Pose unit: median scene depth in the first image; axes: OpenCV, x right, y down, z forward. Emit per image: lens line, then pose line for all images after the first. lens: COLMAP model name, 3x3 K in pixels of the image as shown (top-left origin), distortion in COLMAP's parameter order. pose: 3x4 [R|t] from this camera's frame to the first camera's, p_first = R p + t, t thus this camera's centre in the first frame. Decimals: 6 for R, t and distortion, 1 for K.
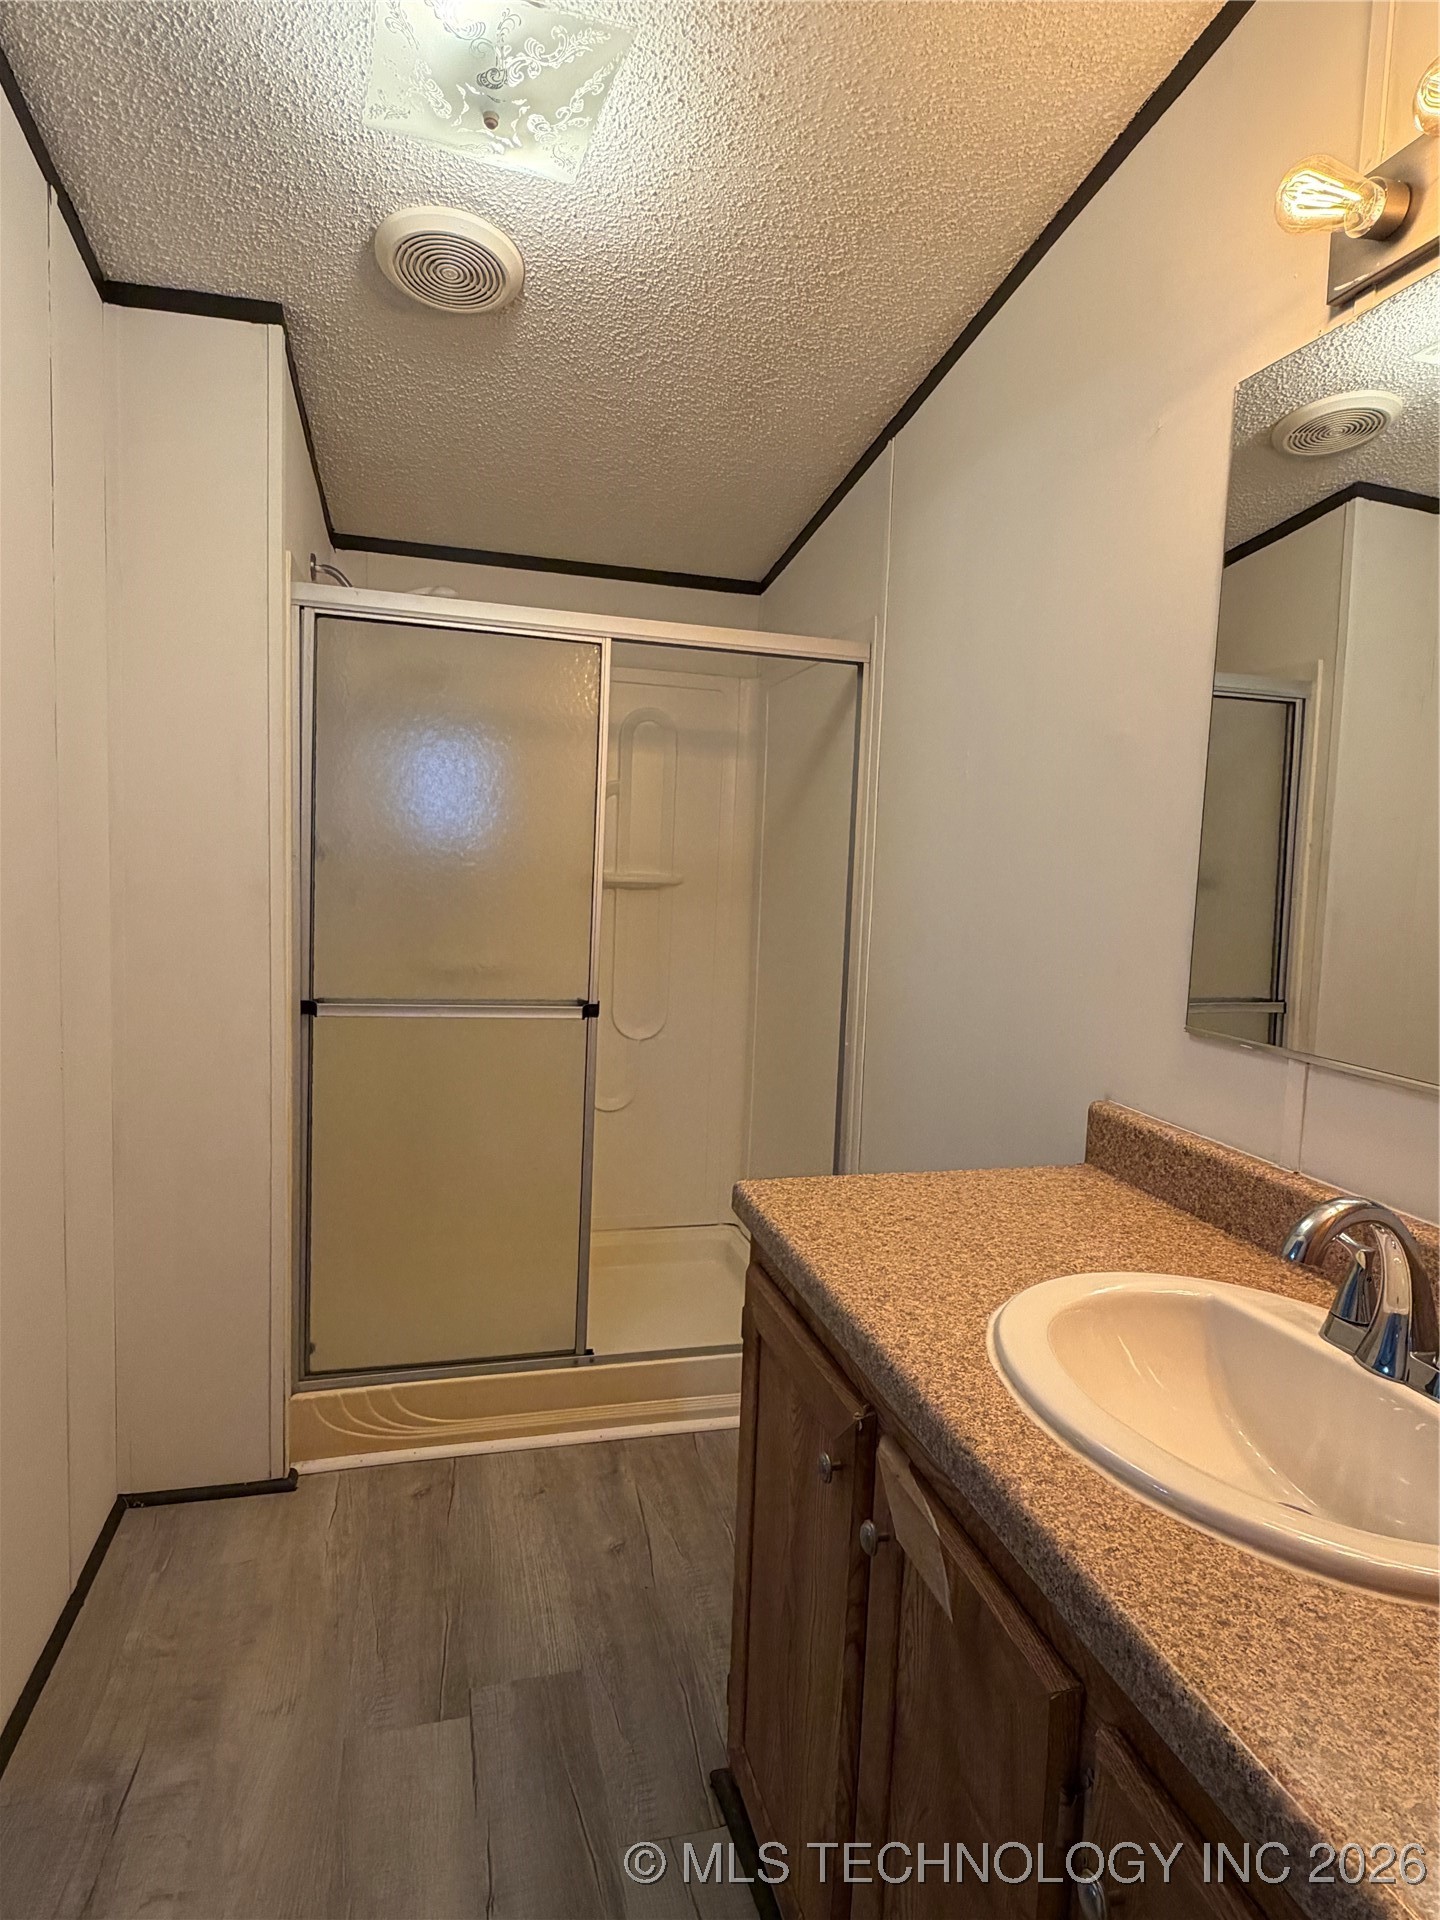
lens RADIAL K [[1055.8, 0, 720.0], [0, 1055.8, 960.0], [0, 0, 1]] dist [0.016677, -0.000309]
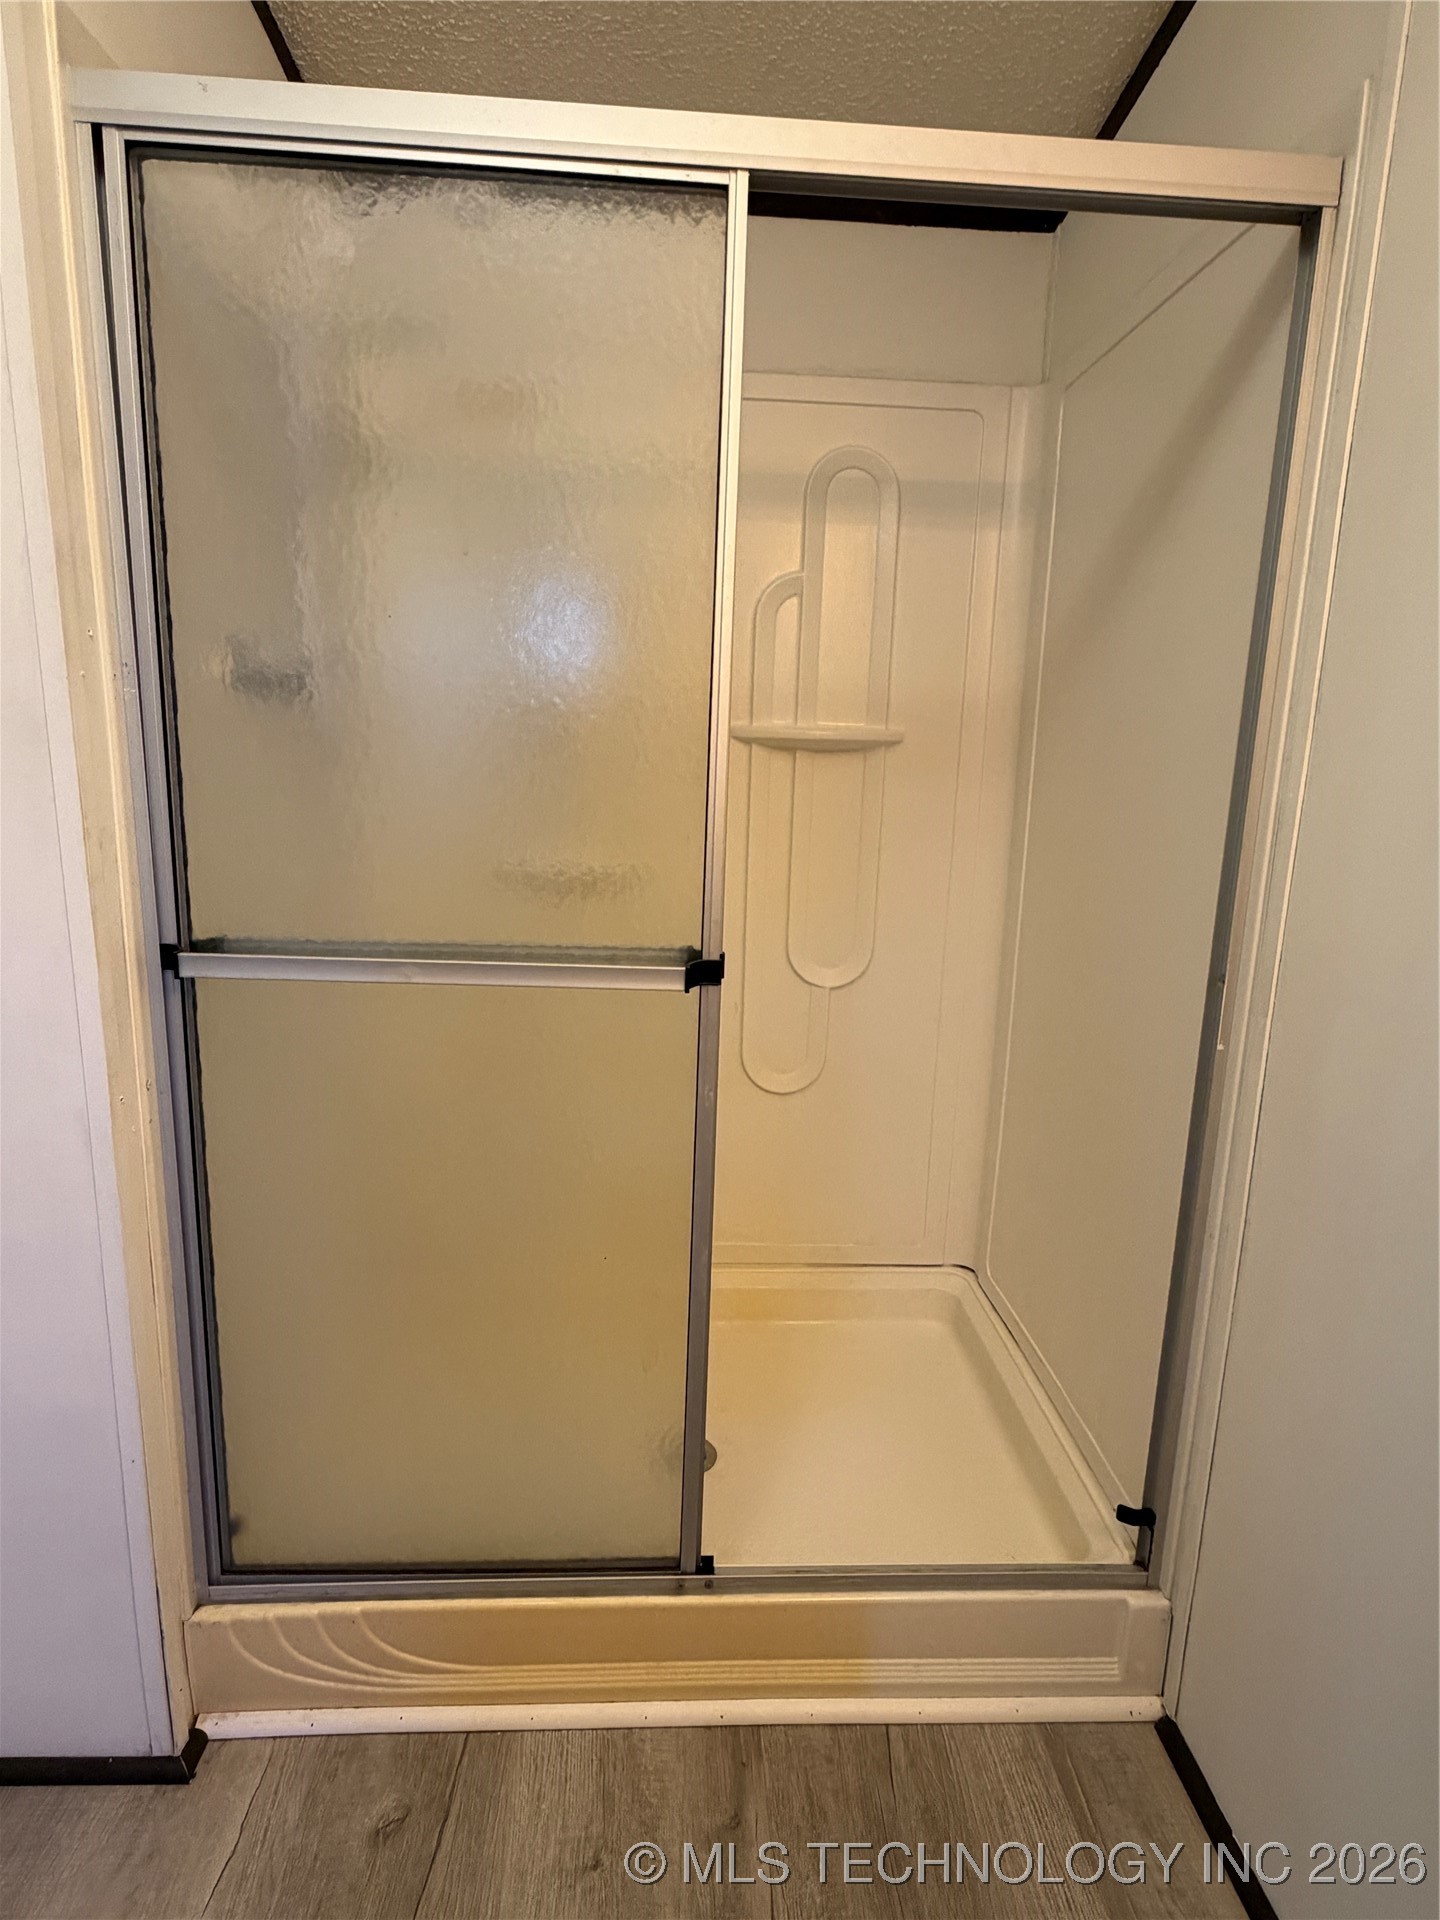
lens RADIAL K [[1055.8, 0, 720.0], [0, 1055.8, 960.0], [0, 0, 1]] dist [0.016677, -0.000309]
pose [[0.976693, 0.032791, -0.212121, -0.005744], [-0.010105, 0.994190, 0.107162, -0.013109], [0.214403, -0.102521, 0.971350, 0.490646]]
